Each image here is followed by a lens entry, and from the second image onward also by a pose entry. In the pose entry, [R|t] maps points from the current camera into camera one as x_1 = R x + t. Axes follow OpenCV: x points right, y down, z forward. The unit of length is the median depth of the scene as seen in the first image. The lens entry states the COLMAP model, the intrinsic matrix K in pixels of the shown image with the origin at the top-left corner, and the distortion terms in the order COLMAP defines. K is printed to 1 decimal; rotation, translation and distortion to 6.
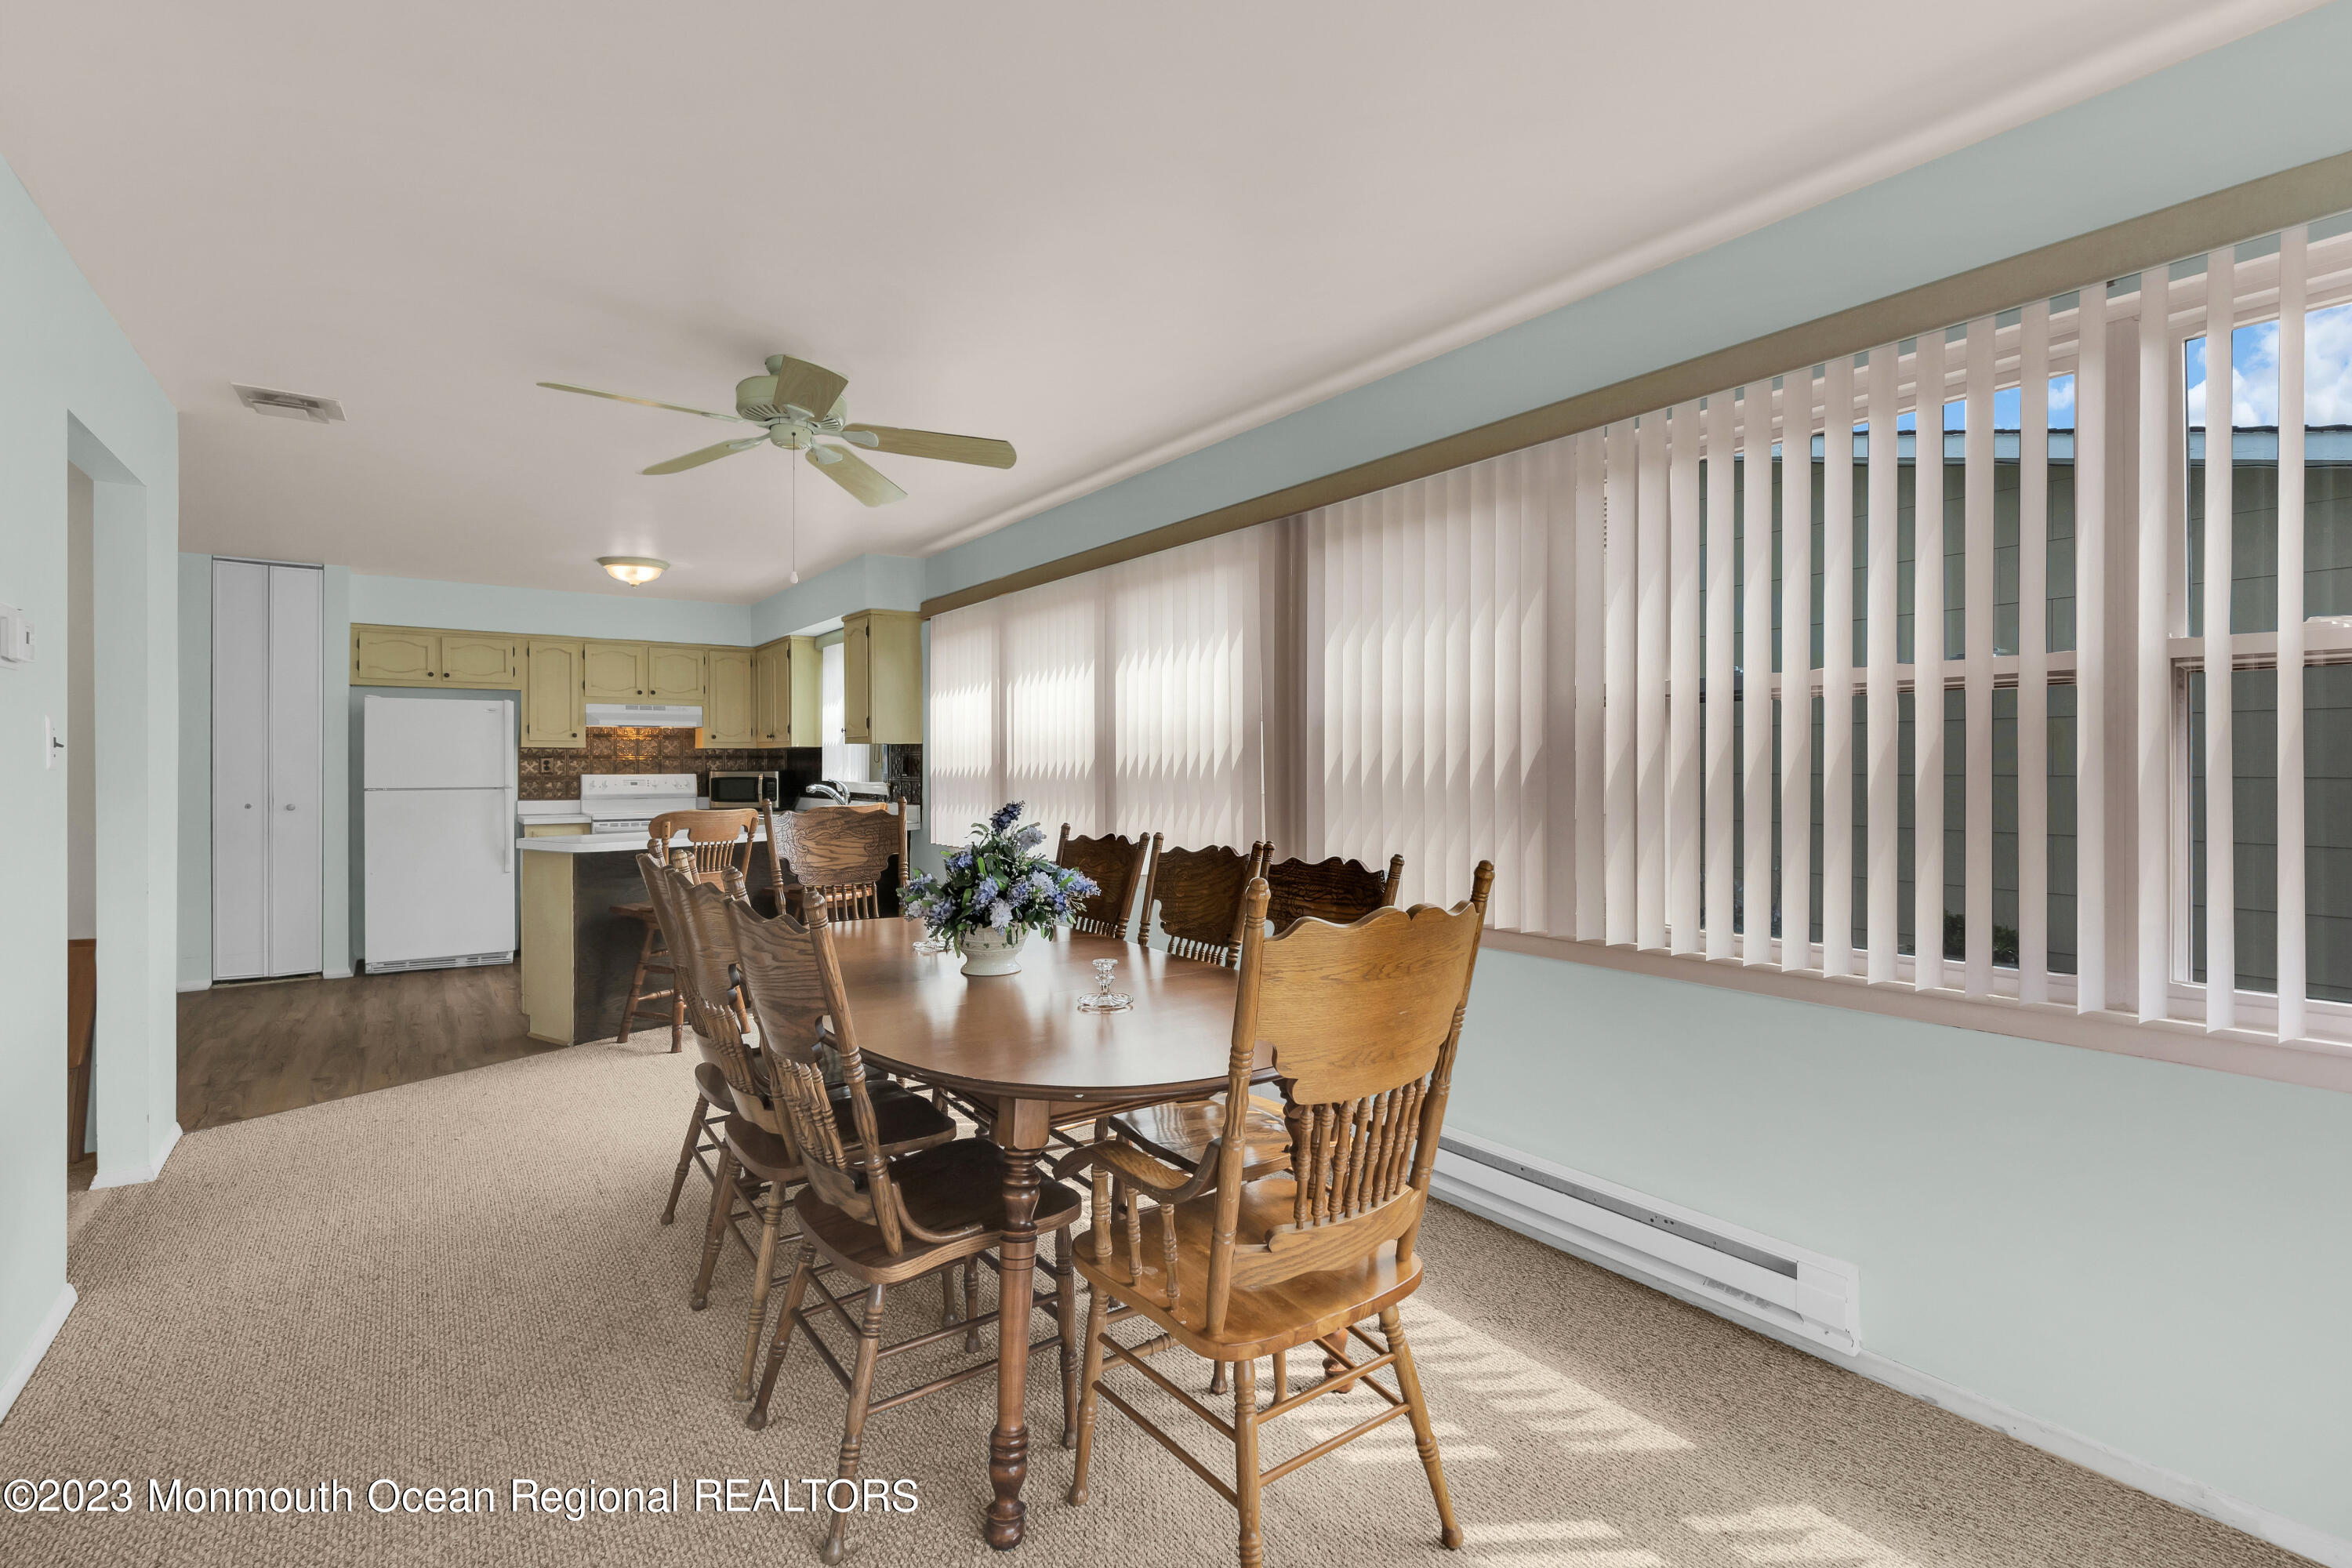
lens RADIAL K [[1065.8, 0, 1178.8], [0, 1065.8, 770.3], [0, 0, 1]] dist [-0.000476, -0.000067]
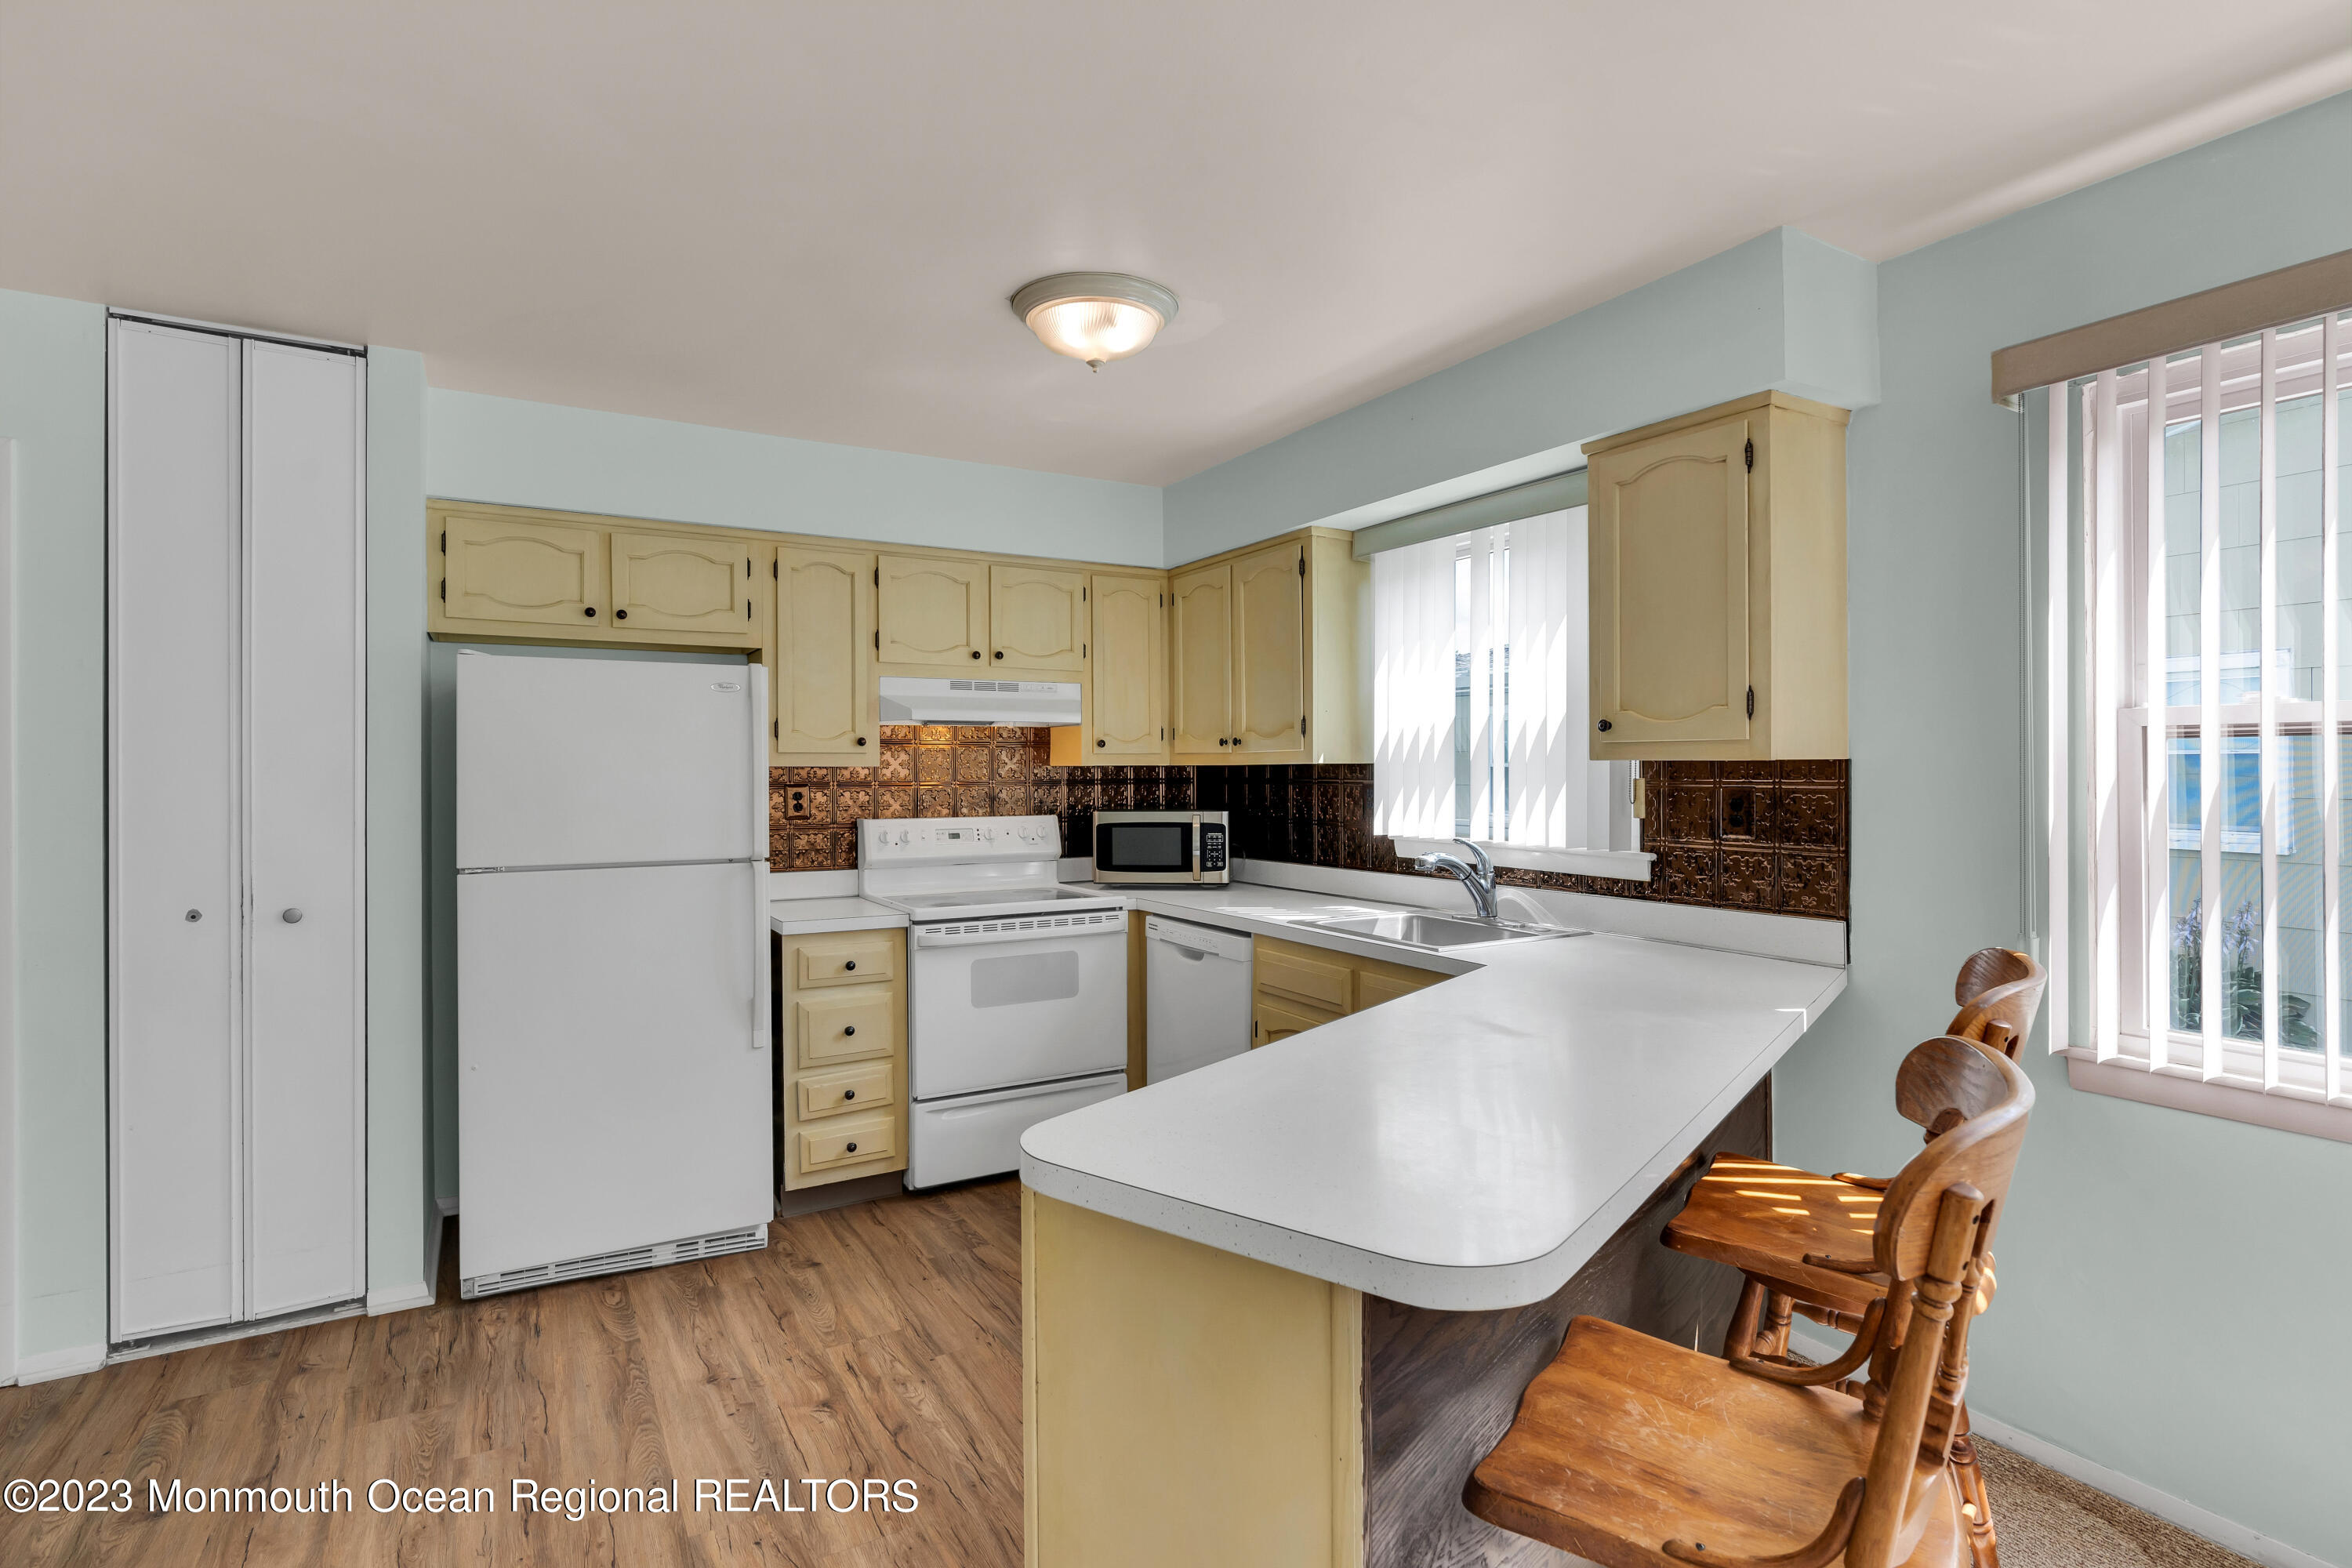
lens RADIAL K [[1133.8, 0, 1177.5], [0, 1133.8, 775.7], [0, 0, 1]] dist [-0.001947, 0.000738]
pose [[0.996561, -0.003028, -0.082804, -0.387671], [0.002963, 0.999995, -0.000913, -0.016649], [0.082806, 0.000664, 0.996565, 0.504613]]
